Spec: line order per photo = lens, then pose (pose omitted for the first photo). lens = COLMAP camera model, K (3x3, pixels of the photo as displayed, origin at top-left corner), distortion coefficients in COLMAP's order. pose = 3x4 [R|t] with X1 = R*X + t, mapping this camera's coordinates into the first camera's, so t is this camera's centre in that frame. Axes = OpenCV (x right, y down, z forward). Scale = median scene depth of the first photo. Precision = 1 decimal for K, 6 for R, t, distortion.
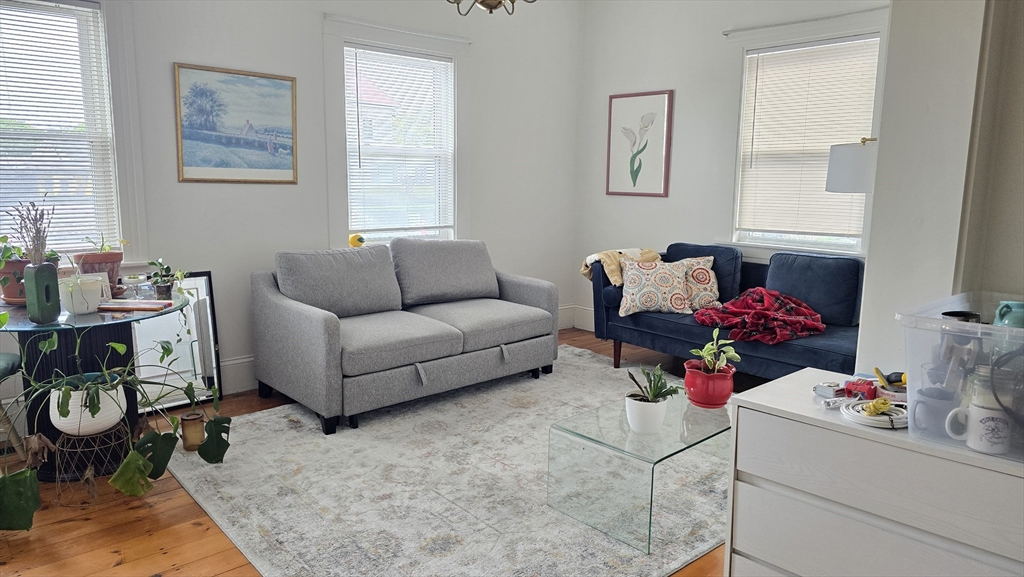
lens RADIAL K [[691.6, 0, 512.0], [0, 691.6, 288.5], [0, 0, 1]] dist [0.102596, -0.136092]
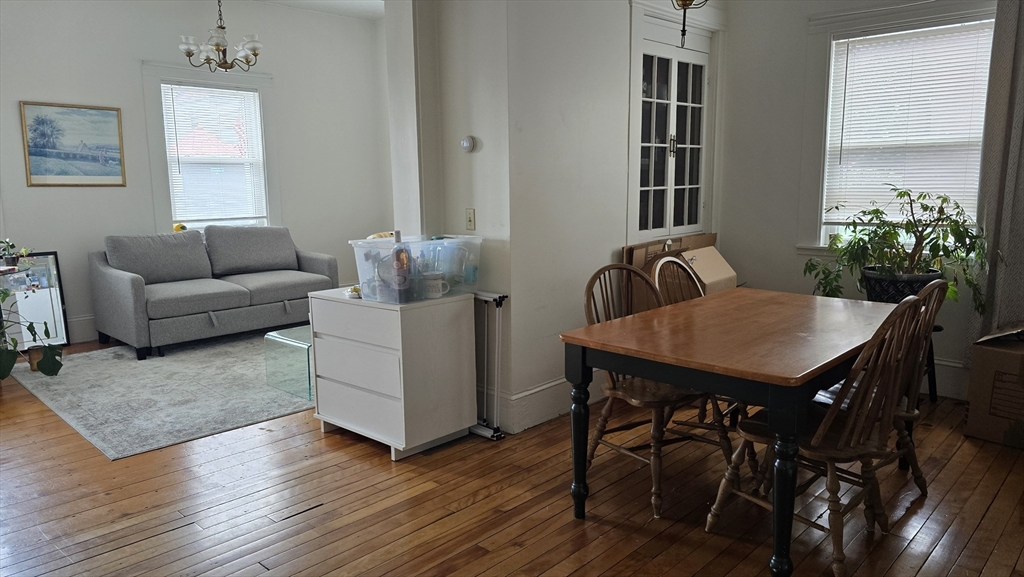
lens RADIAL K [[700.2, 0, 518.5], [0, 700.2, 292.4], [0, 0, 1]] dist [0.071689, -0.060907]
pose [[0.996244, -0.033311, 0.079924, 0.360231], [0.033174, 0.999445, 0.003042, 0.082564], [-0.079981, -0.000379, 0.996796, -0.467630]]
